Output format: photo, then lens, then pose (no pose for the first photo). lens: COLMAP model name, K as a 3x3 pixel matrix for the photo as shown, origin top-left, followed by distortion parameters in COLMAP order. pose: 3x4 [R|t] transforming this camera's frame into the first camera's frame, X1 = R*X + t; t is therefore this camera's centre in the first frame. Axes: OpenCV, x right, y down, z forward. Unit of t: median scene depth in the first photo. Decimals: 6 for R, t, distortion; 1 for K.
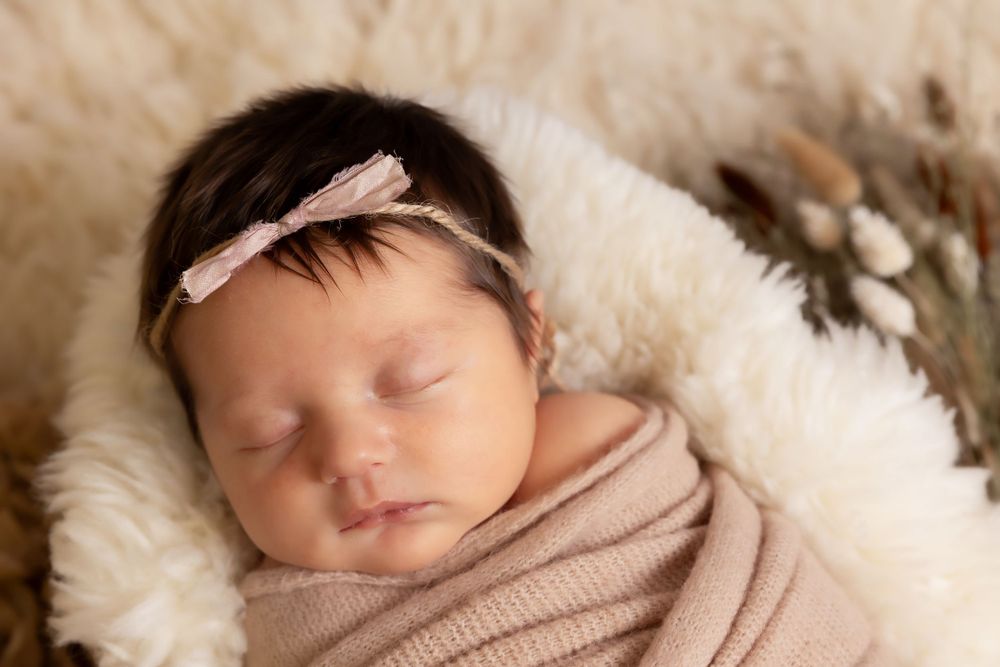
lens RADIAL K [[1466.1, 0, 496.5], [0, 1466.1, 362.0], [0, 0, 1]] dist [0.012443, 0.000000]
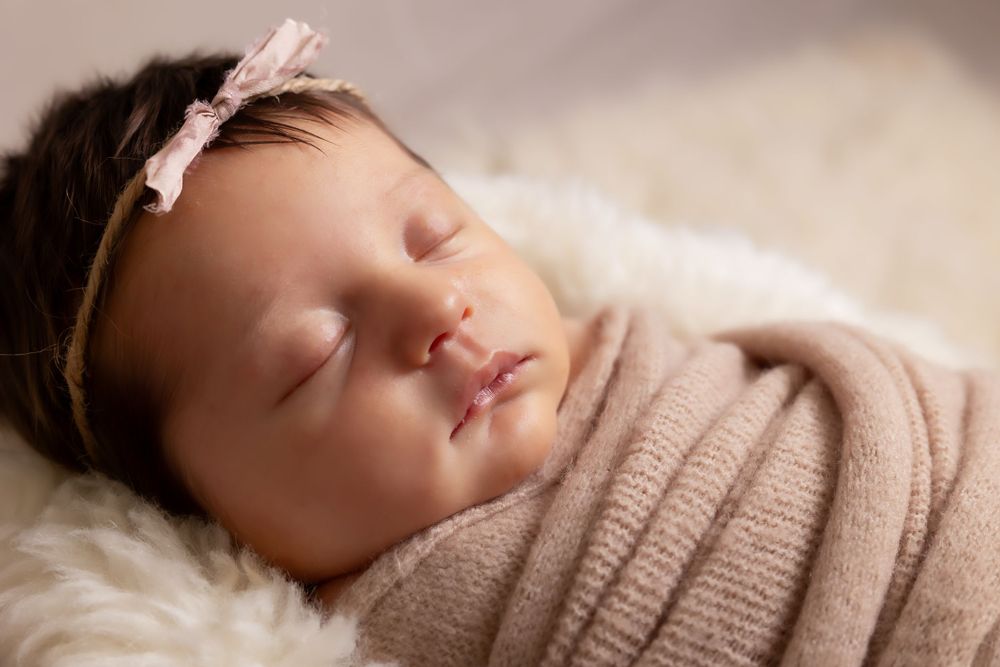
lens RADIAL K [[1466.1, 0, 490.9], [0, 1466.1, 360.6], [0, 0, 1]] dist [0.012443, 0.000000]
pose [[0.763484, -0.303265, 0.570195, -0.504580], [0.525295, 0.805225, -0.275096, 0.299403], [-0.375708, 0.509552, 0.774080, 0.381046]]
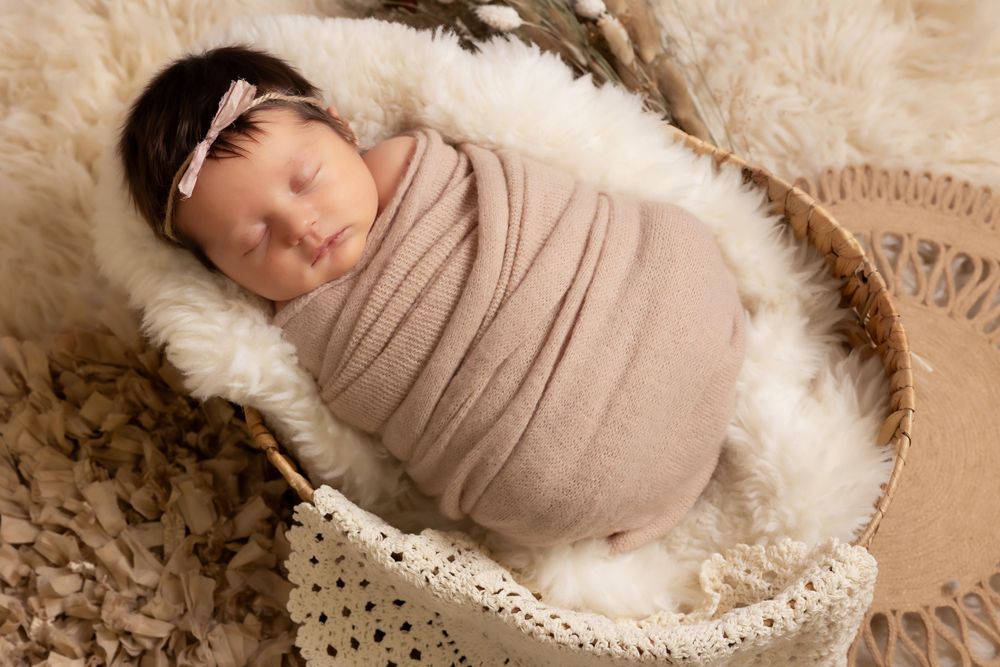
lens RADIAL K [[1466.1, 0, 454.0], [0, 1466.1, 288.1], [0, 0, 1]] dist [0.012443, 0.000000]
pose [[0.856465, -0.502002, 0.120259, -0.189991], [0.488793, 0.863577, 0.123759, -0.005542], [-0.165980, -0.047214, 0.984998, -0.909776]]
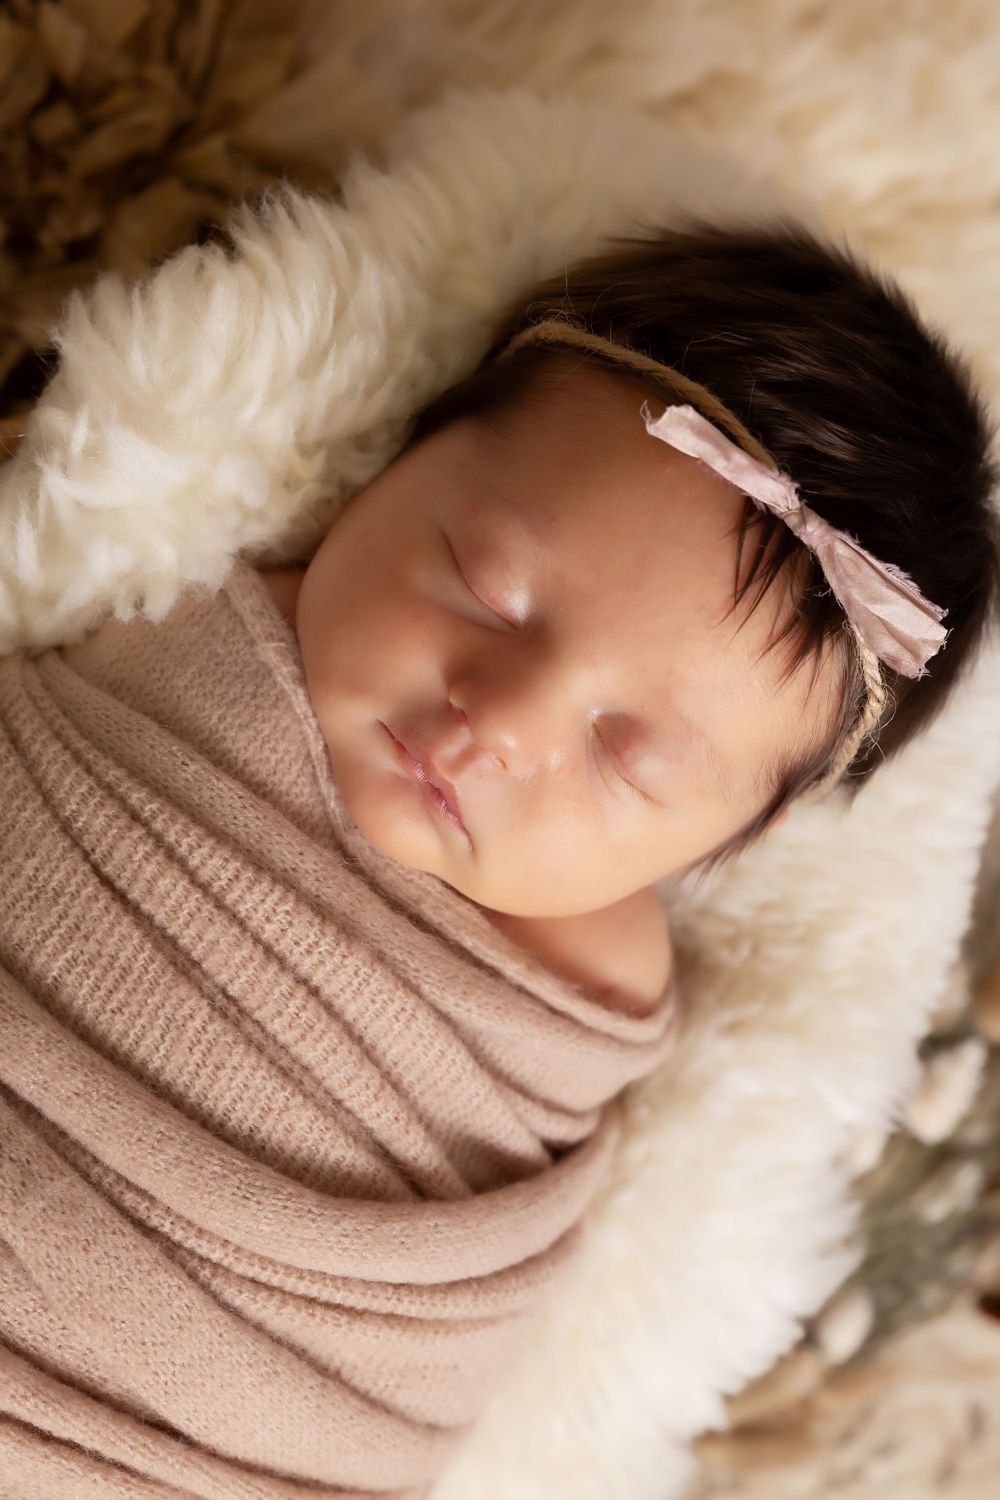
lens RADIAL K [[2199.2, 0, 508.1], [0, 2199.2, 741.8], [0, 0, 1]] dist [0.012443, 0.000000]
pose [[0.324743, 0.915848, 0.236144, -0.313137], [-0.945380, 0.321779, 0.052107, 0.011098], [-0.028264, -0.240167, 0.970320, 0.020379]]
